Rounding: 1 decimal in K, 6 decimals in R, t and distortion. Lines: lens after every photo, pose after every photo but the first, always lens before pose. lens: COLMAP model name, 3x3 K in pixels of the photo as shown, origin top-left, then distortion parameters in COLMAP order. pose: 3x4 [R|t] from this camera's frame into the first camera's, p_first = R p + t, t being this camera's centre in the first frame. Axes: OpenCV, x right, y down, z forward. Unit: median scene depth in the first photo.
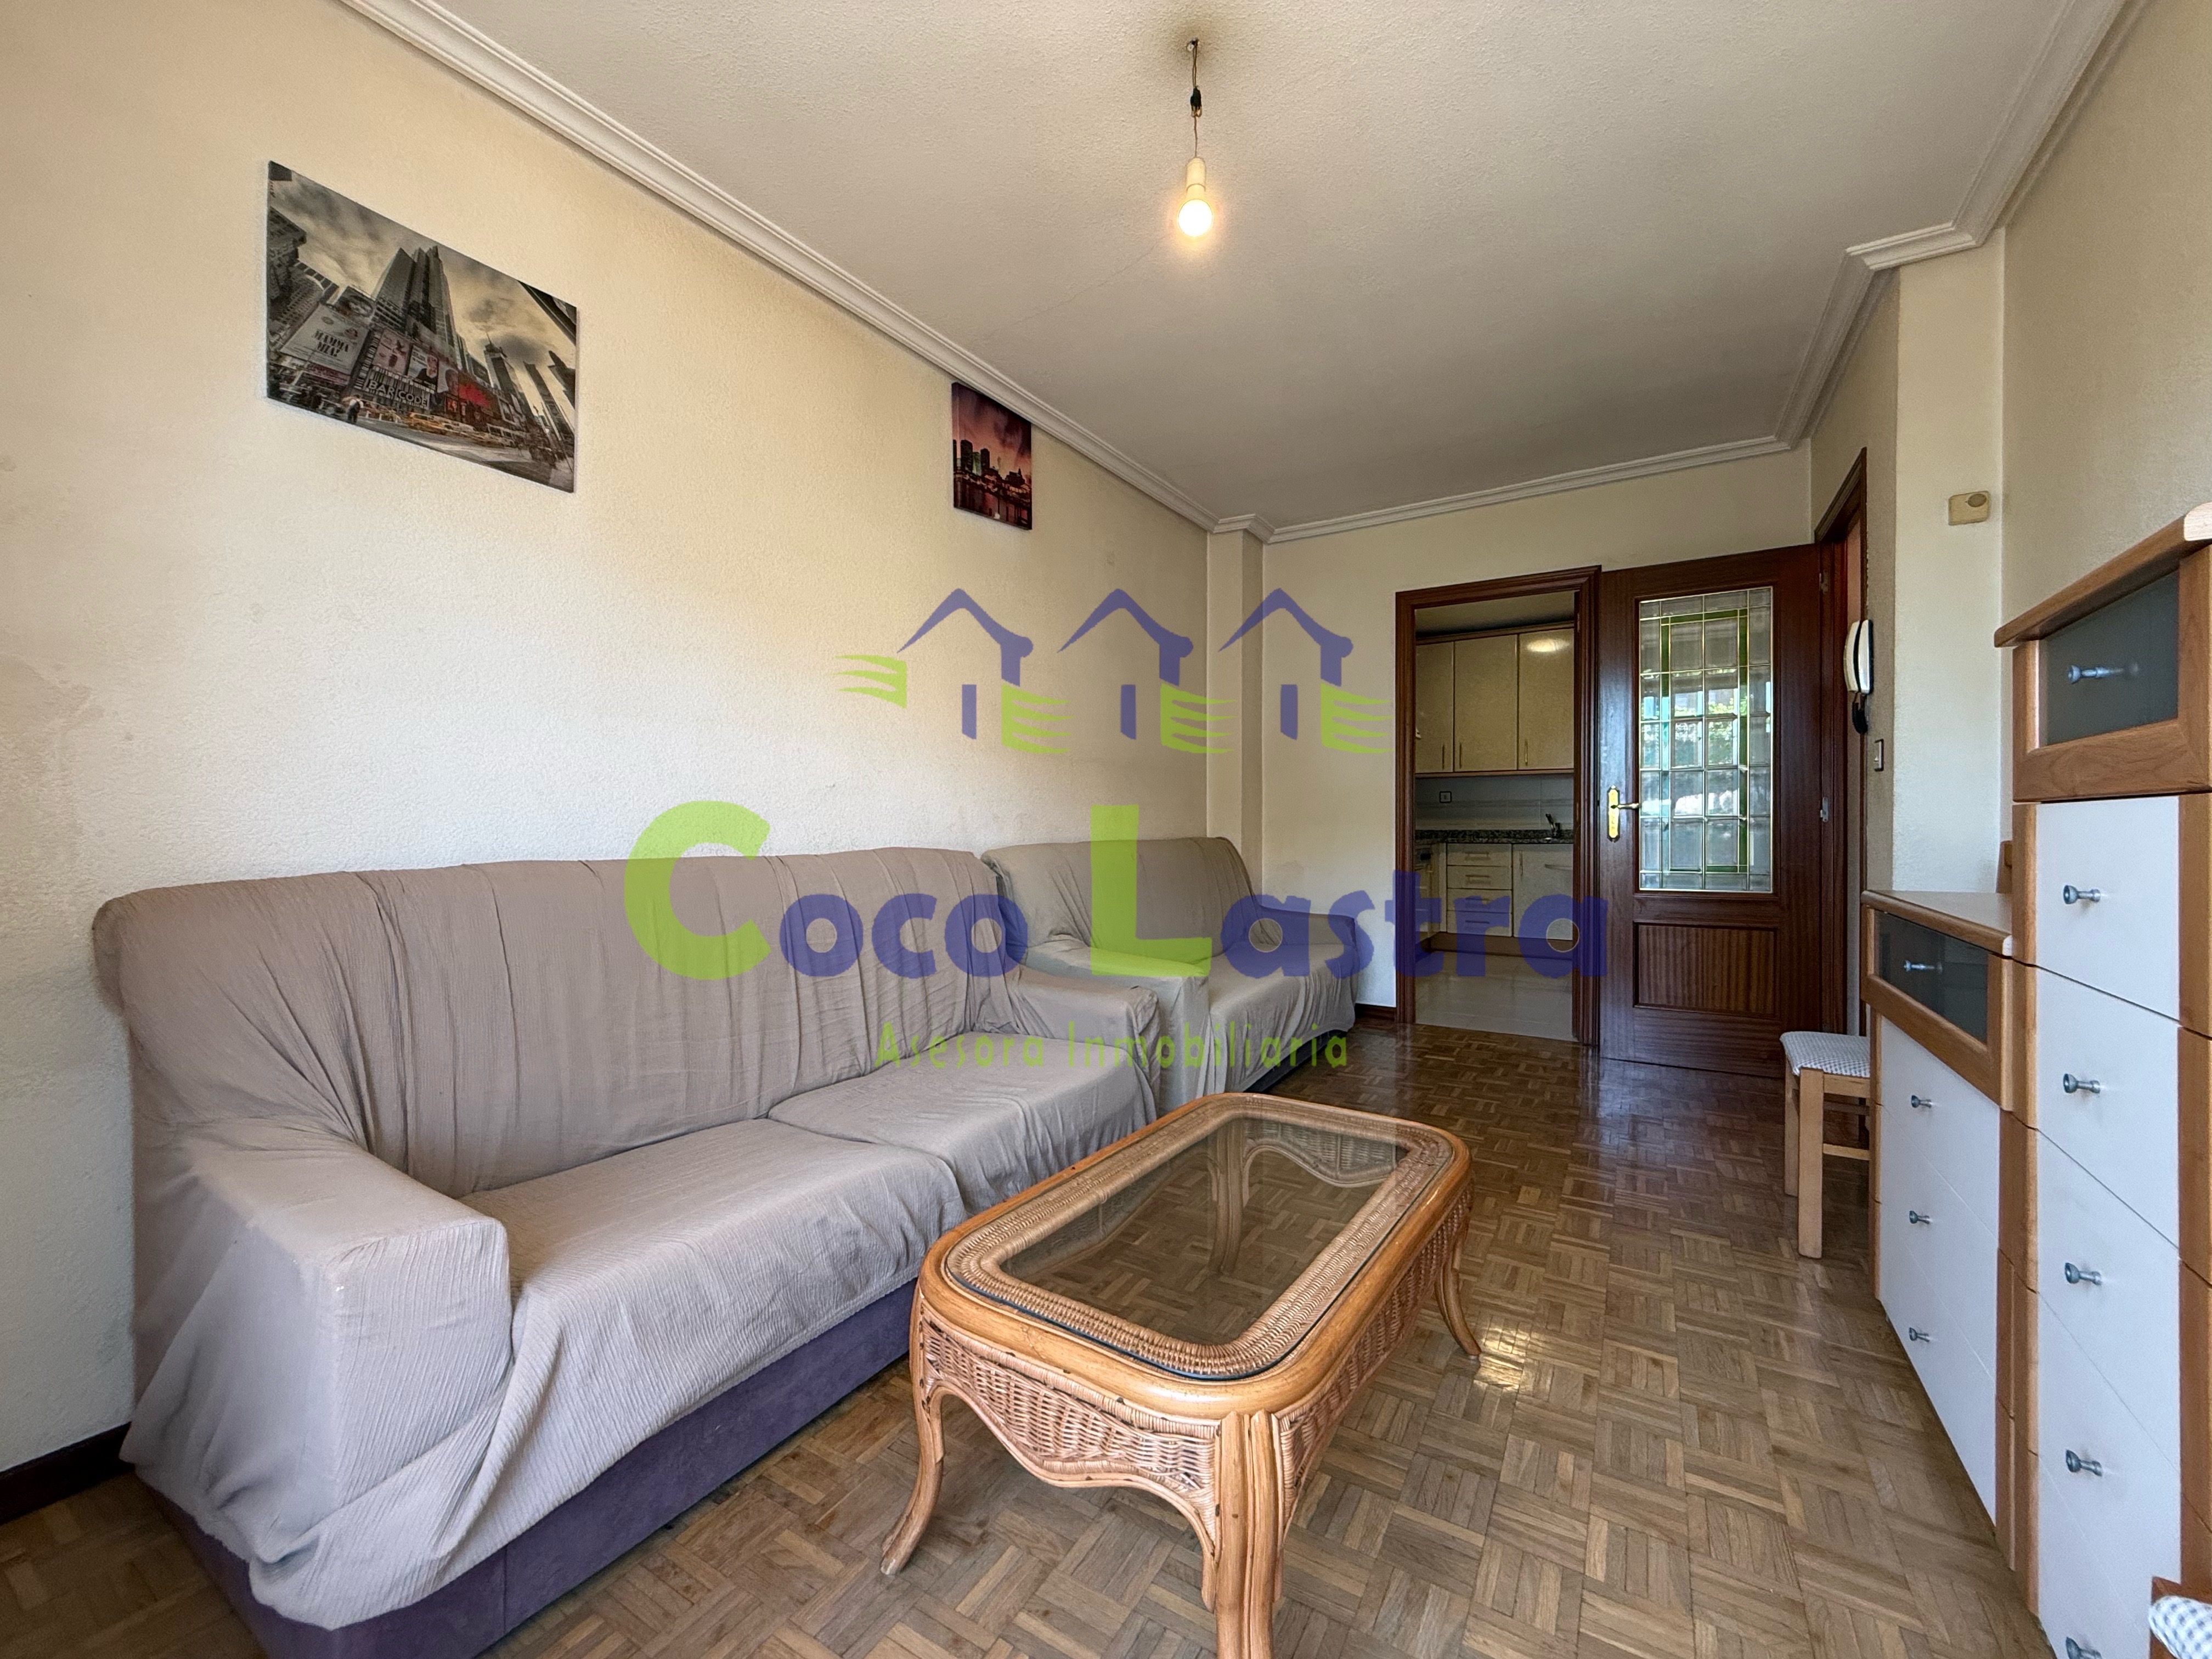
lens RADIAL K [[883.3, 0, 1097.1], [0, 883.3, 833.2], [0, 0, 1]] dist [-0.000378, 0.000138]
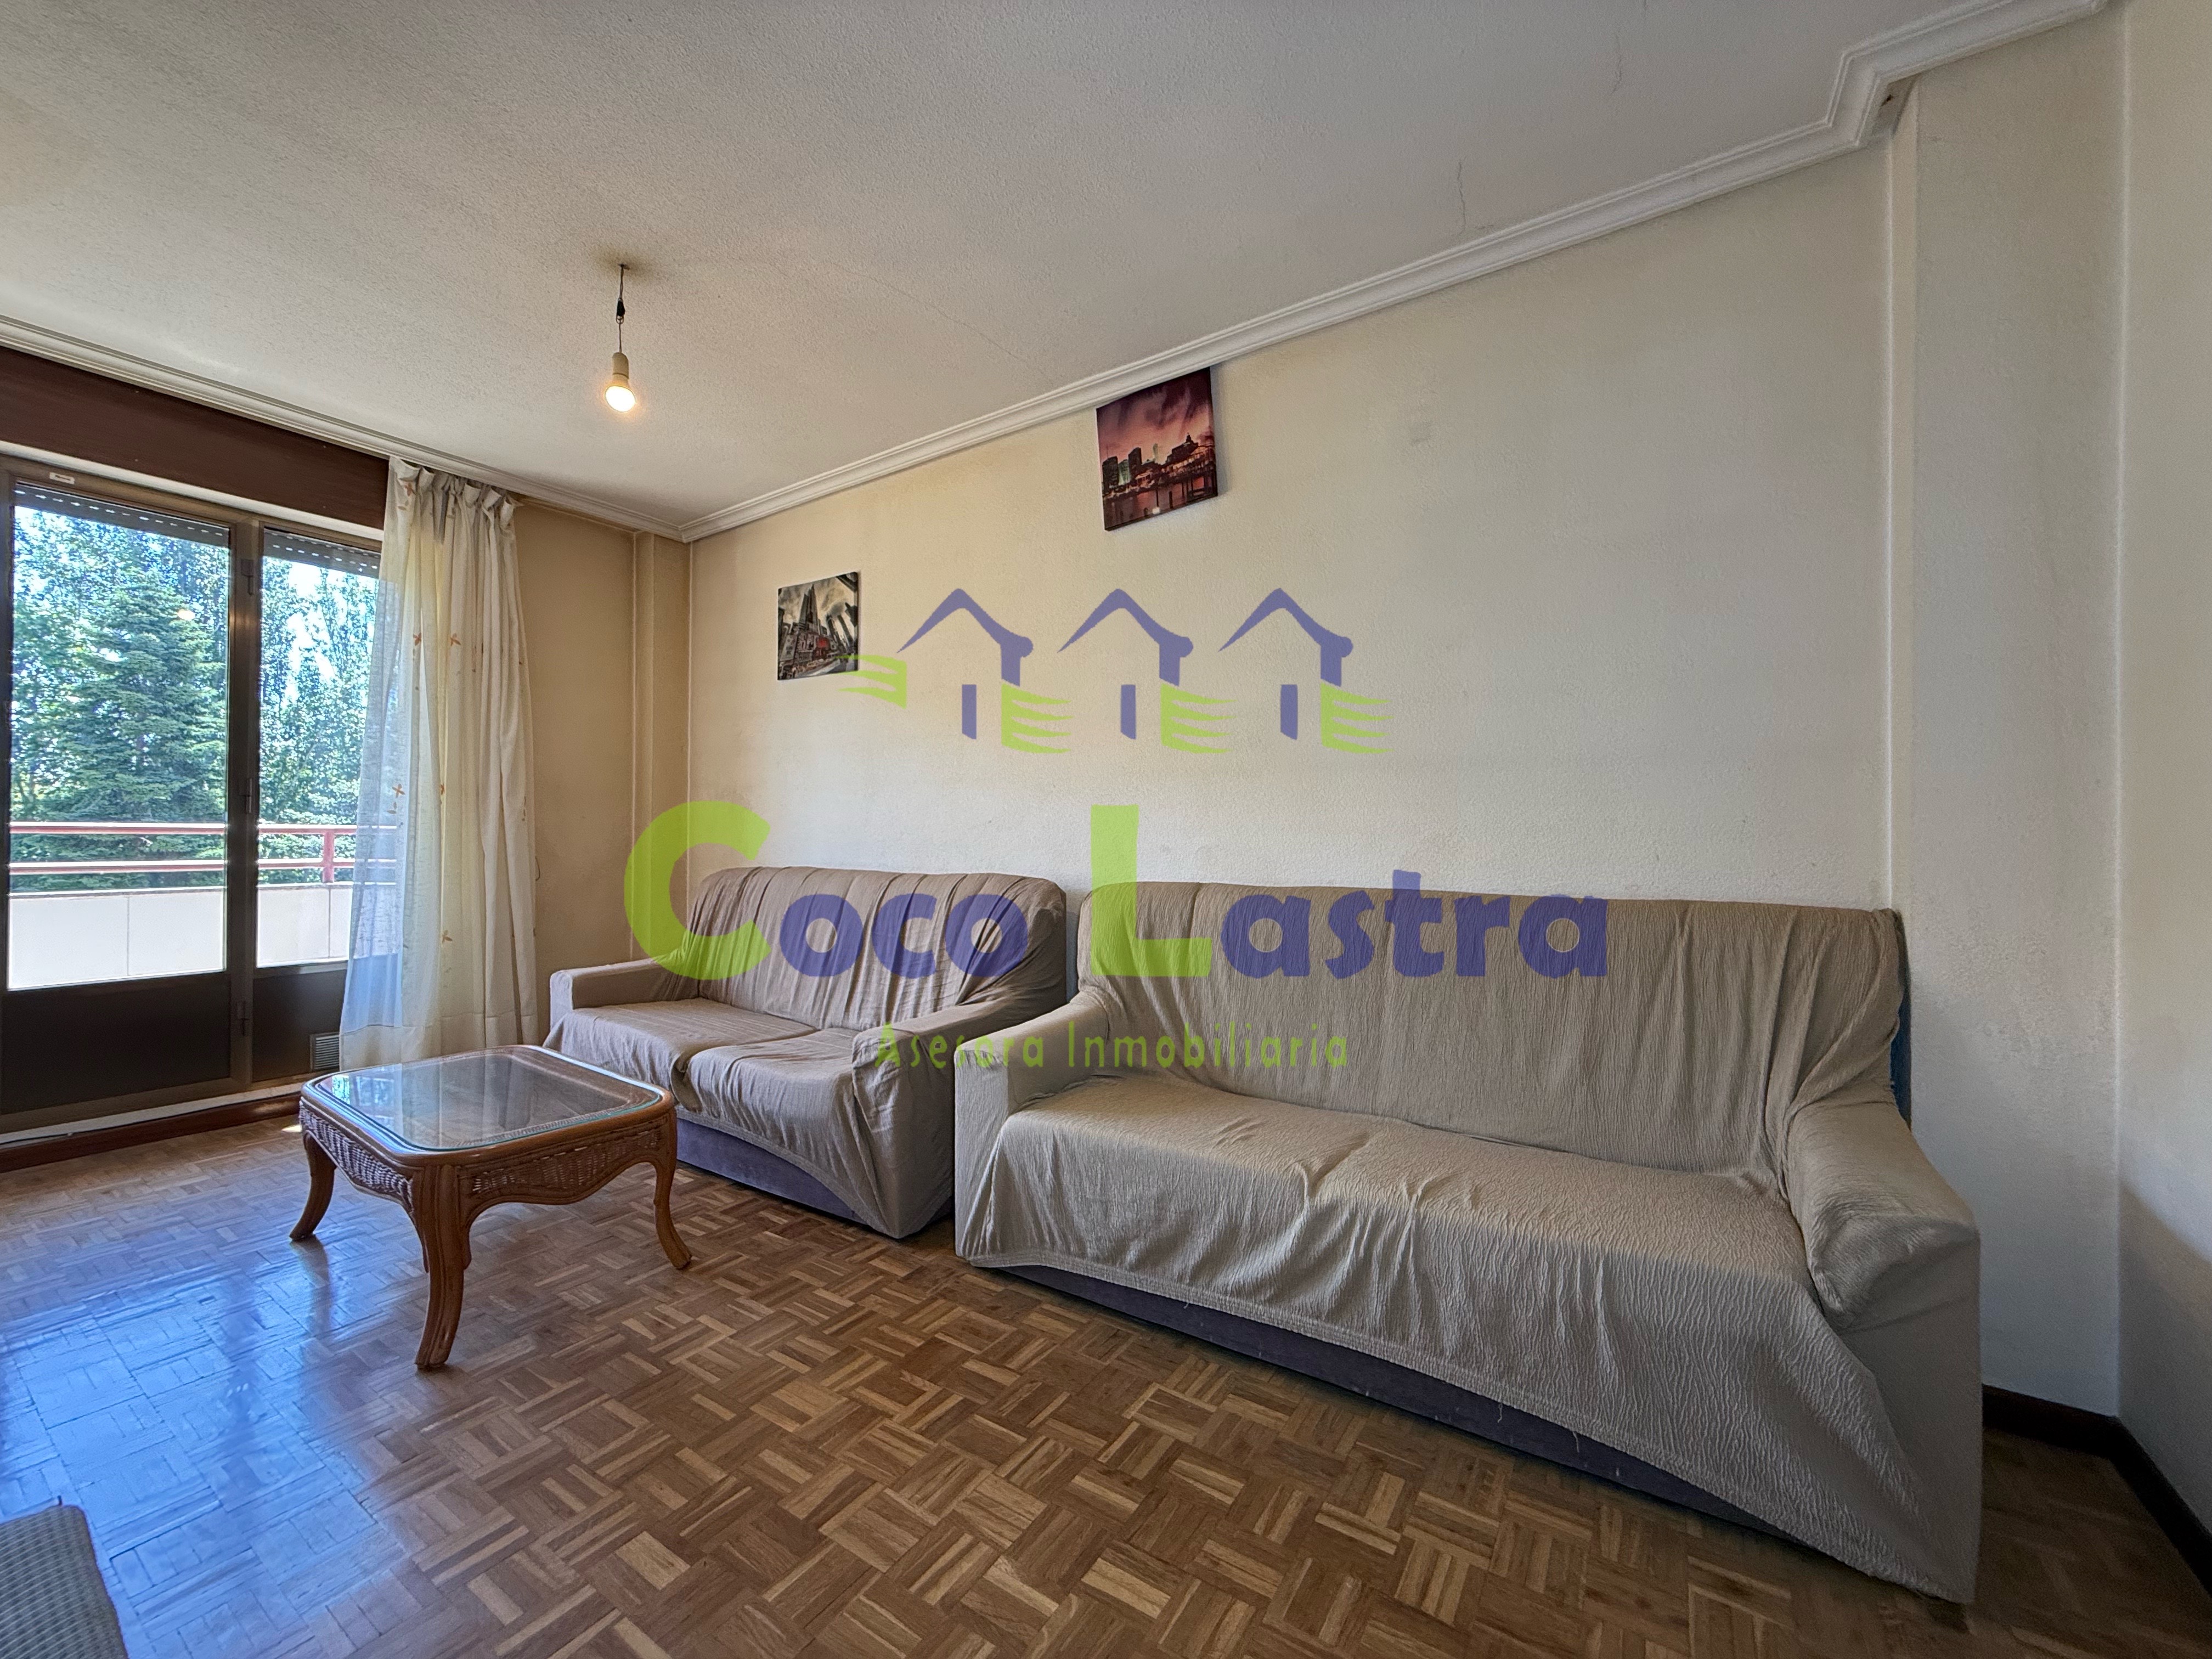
lens RADIAL K [[883.3, 0, 1097.1], [0, 883.3, 833.2], [0, 0, 1]] dist [-0.000378, 0.000138]
pose [[-0.020478, -0.002487, -0.999787, 0.818505], [-0.017248, 0.999849, -0.002134, -0.032856], [0.999642, 0.017200, -0.020518, 1.016155]]
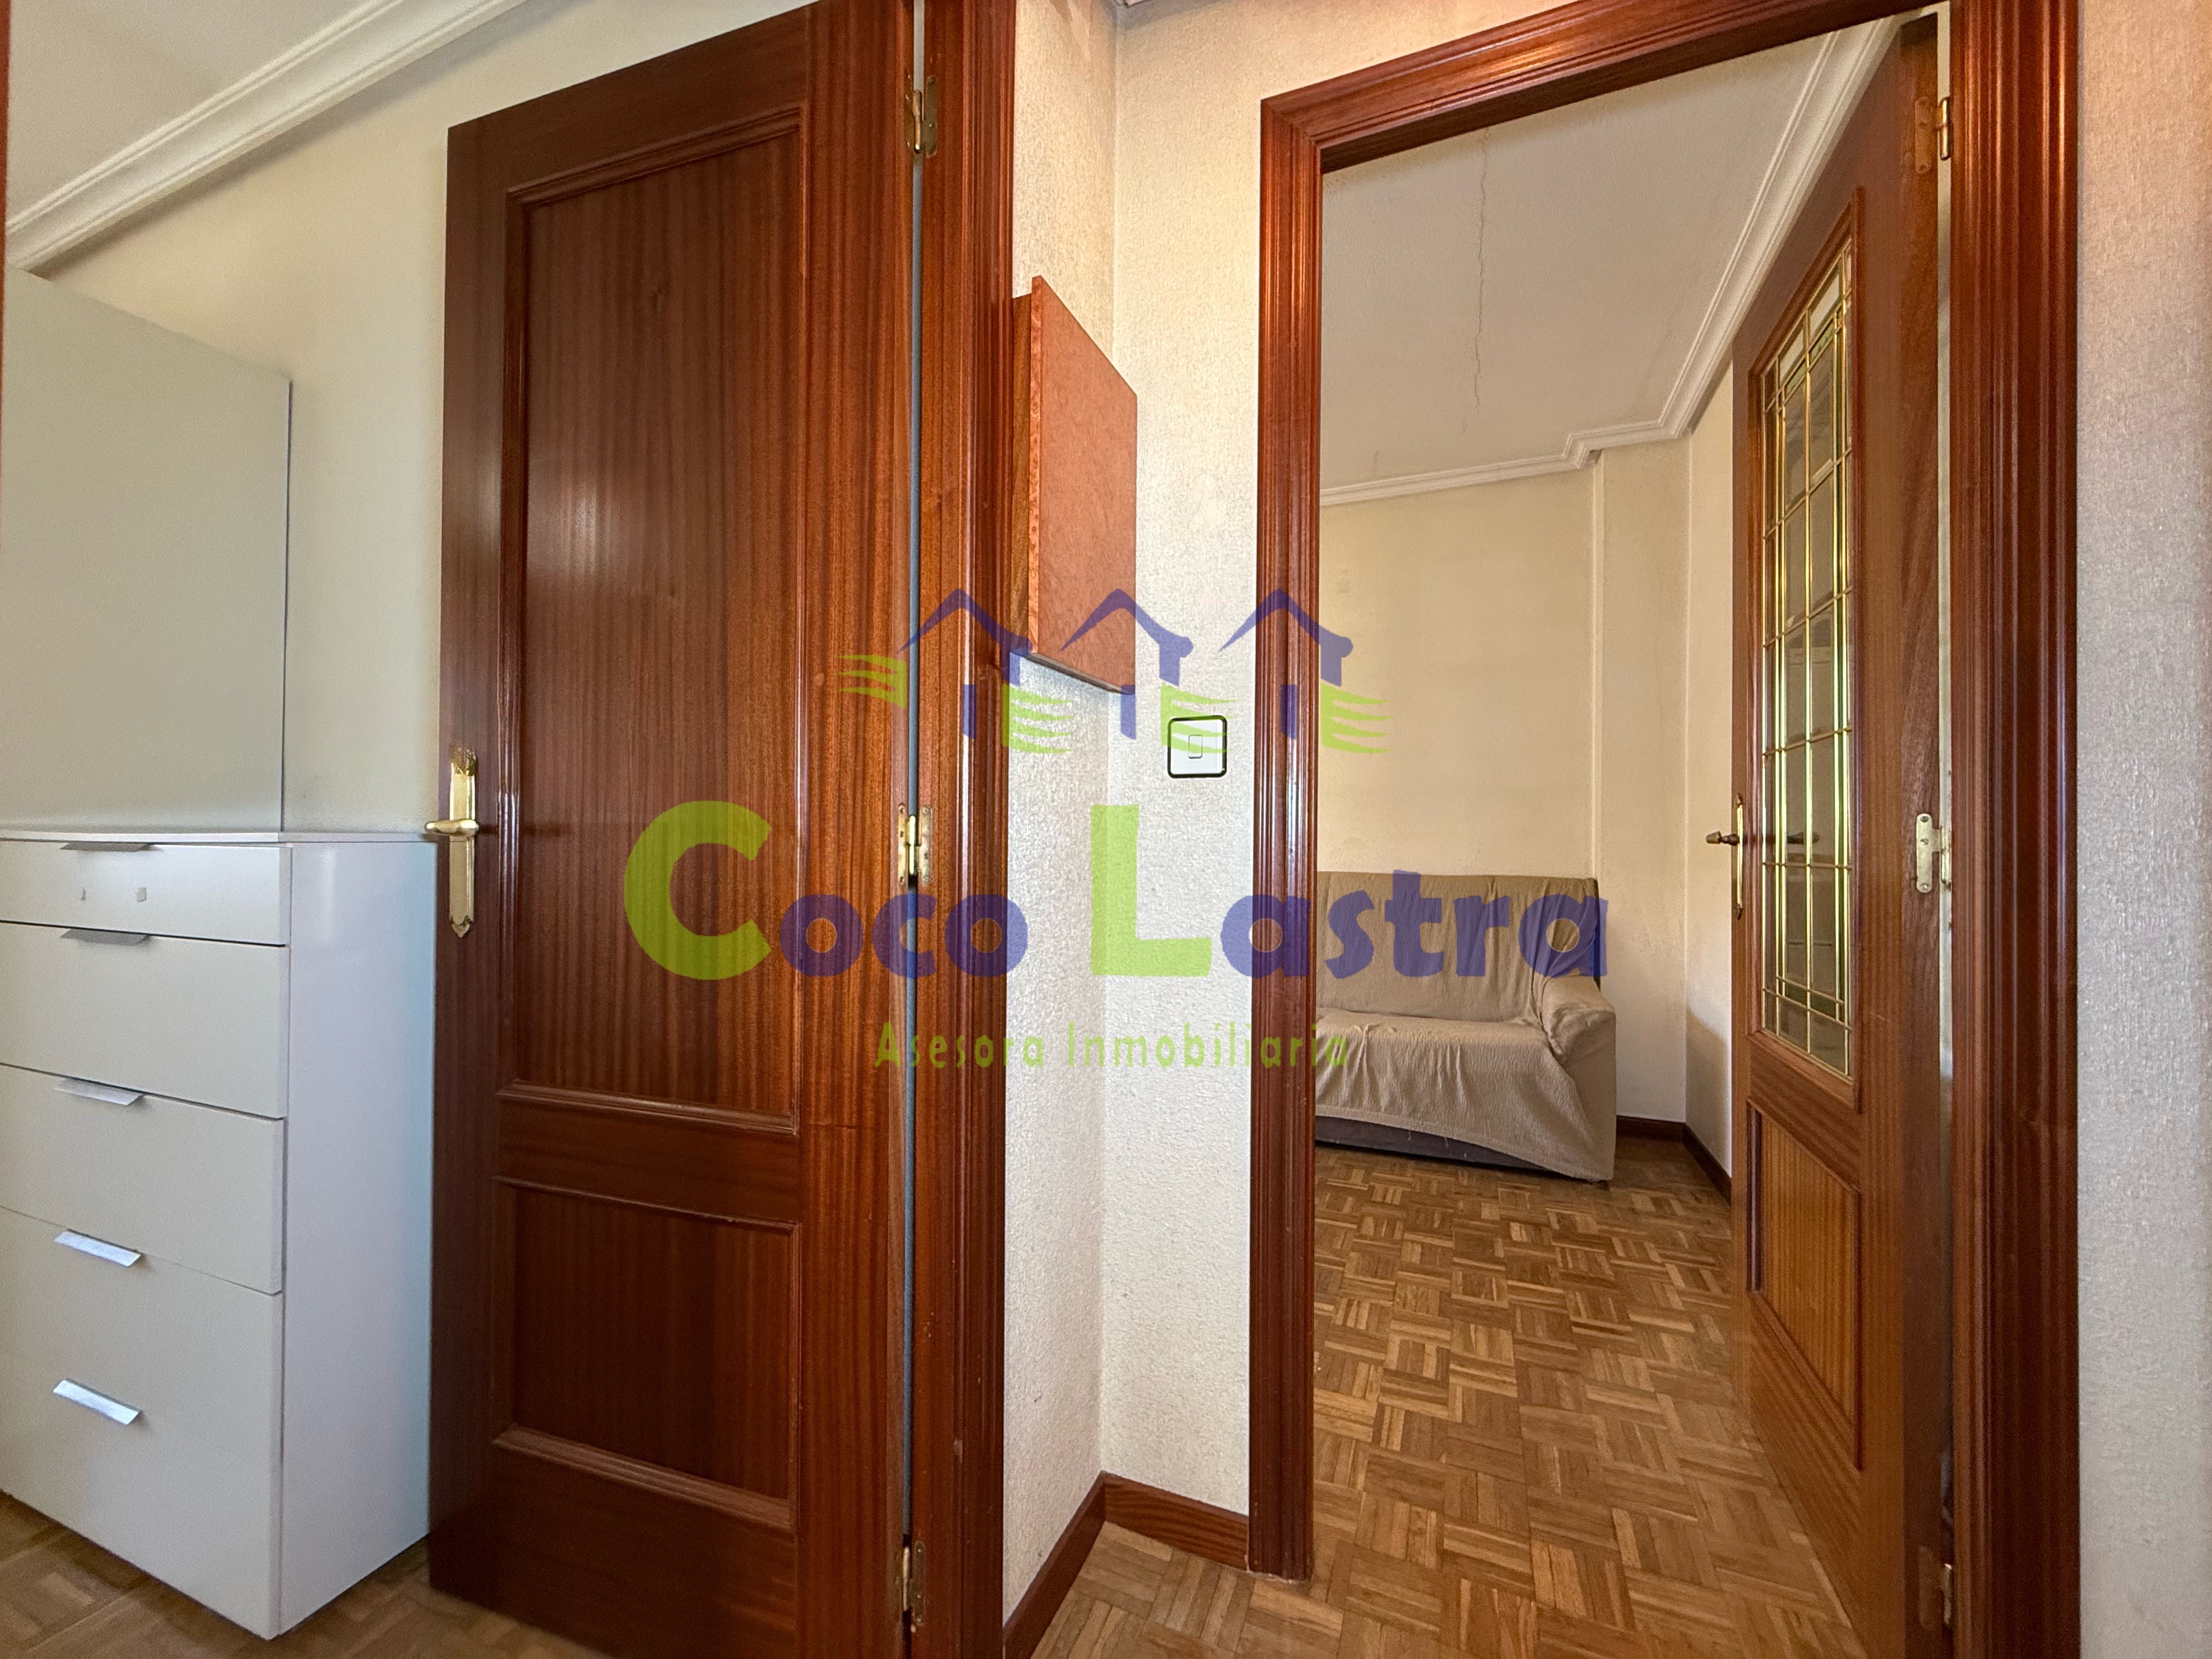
lens RADIAL K [[883.3, 0, 1097.1], [0, 883.3, 833.2], [0, 0, 1]] dist [-0.000378, 0.000138]
pose [[0.158023, -0.005514, -0.987420, 1.214228], [-0.020980, 0.999740, -0.008941, -0.025750], [0.987212, 0.022129, 0.157866, 0.743834]]
